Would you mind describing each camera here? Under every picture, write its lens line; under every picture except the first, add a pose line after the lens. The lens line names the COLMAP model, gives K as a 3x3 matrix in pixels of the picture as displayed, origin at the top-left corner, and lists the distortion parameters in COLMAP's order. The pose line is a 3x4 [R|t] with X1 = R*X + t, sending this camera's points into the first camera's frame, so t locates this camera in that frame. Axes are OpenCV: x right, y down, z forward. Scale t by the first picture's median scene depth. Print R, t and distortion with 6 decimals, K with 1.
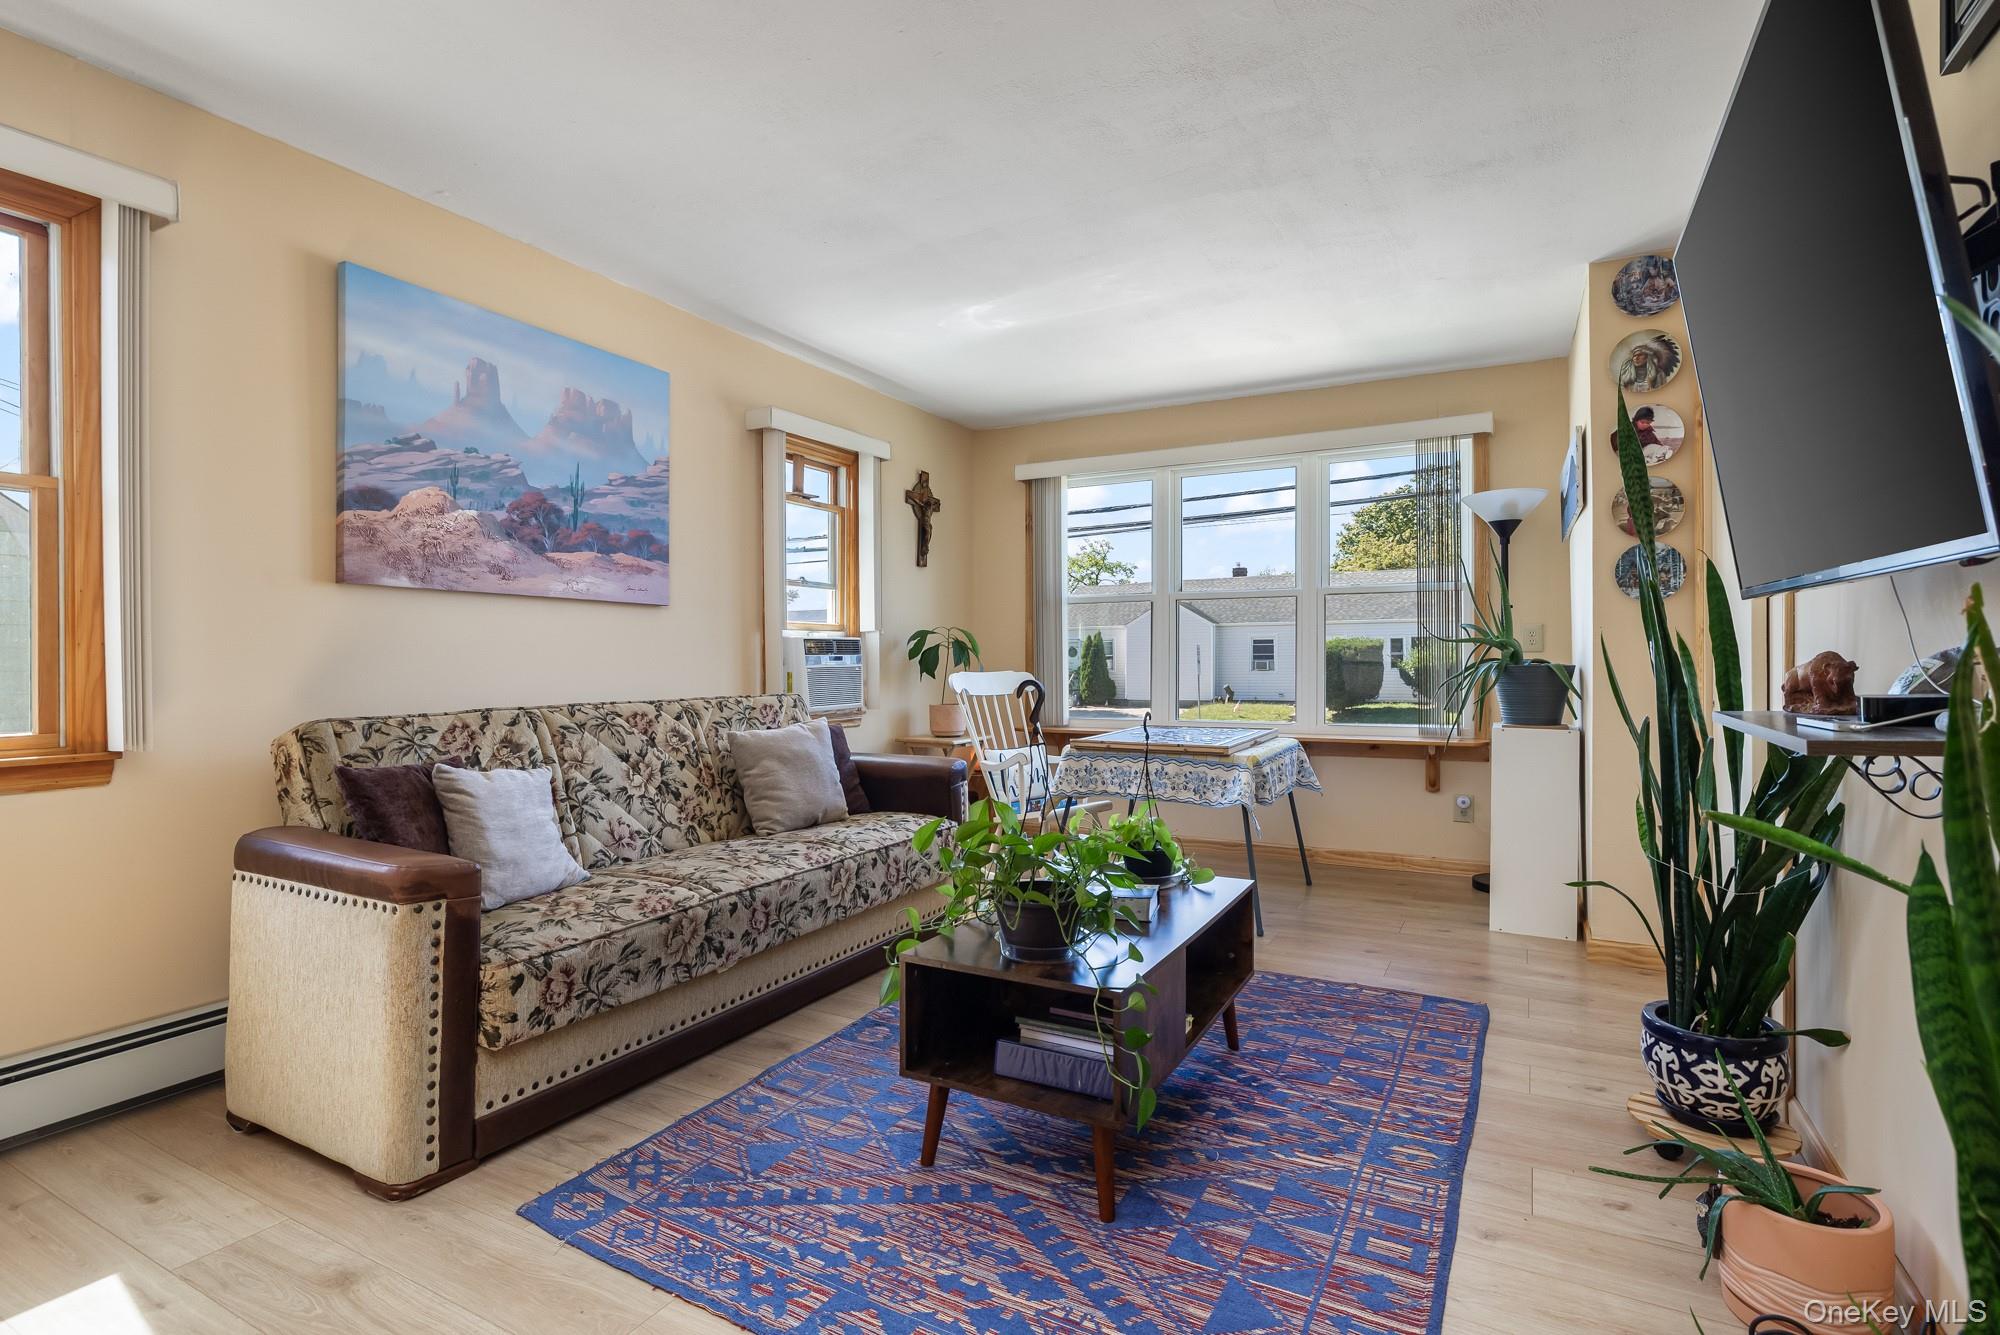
lens RADIAL K [[976.6, 0, 999.7], [0, 976.6, 661.2], [0, 0, 1]] dist [-0.003236, -0.000395]
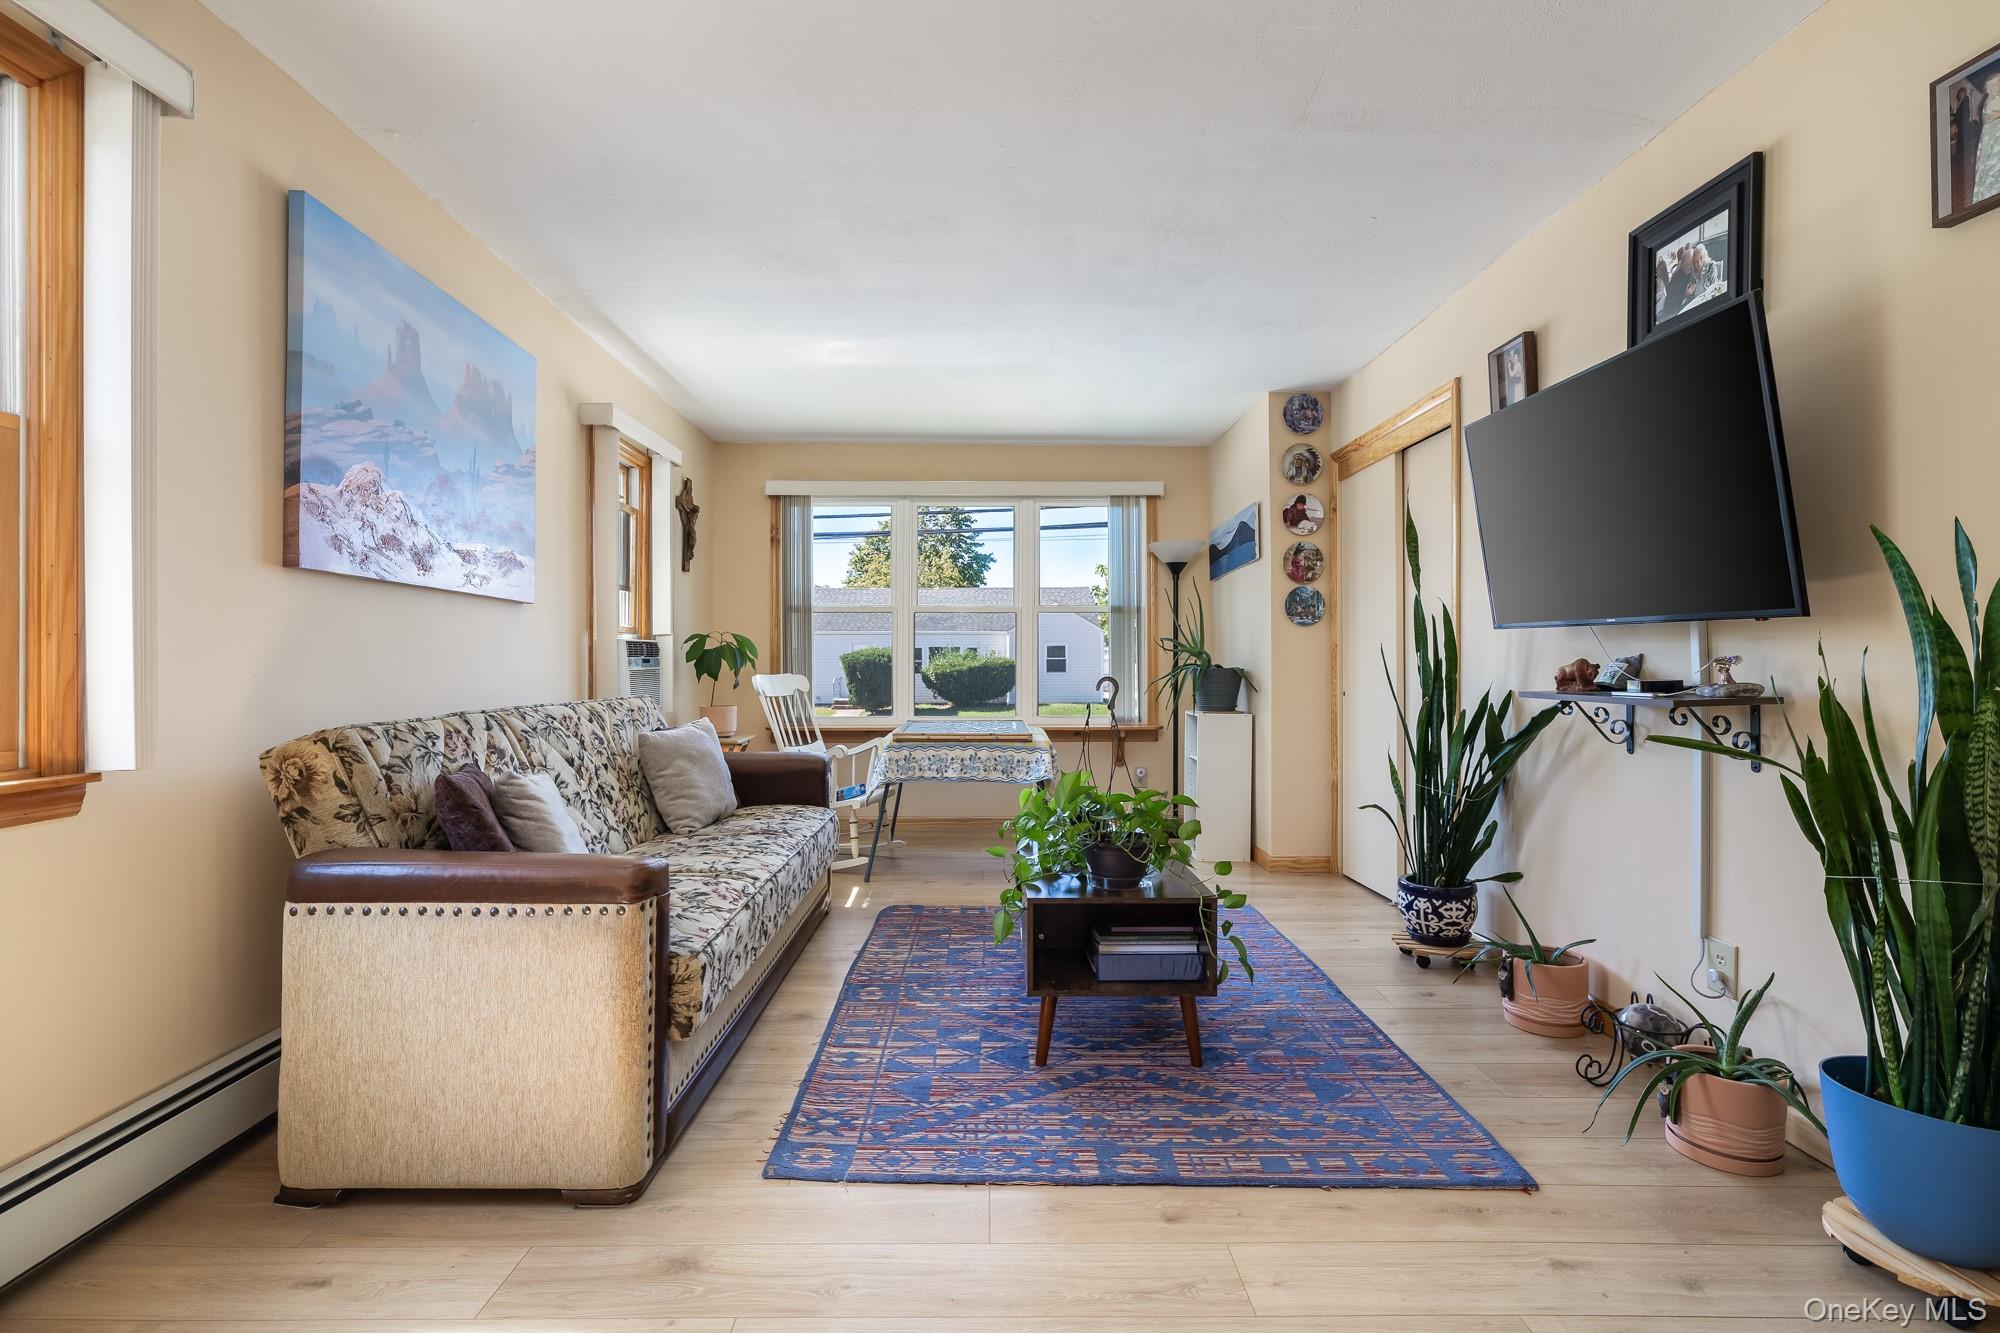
lens RADIAL K [[925.0, 0, 1000.0], [0, 925.0, 666.5], [0, 0, 1]] dist [-0.003600, -0.000576]
pose [[0.870651, 0.003062, 0.491891, -0.504889], [-0.002335, 0.999995, -0.002091, 0.006194], [-0.491895, 0.000672, 0.870654, -0.002773]]
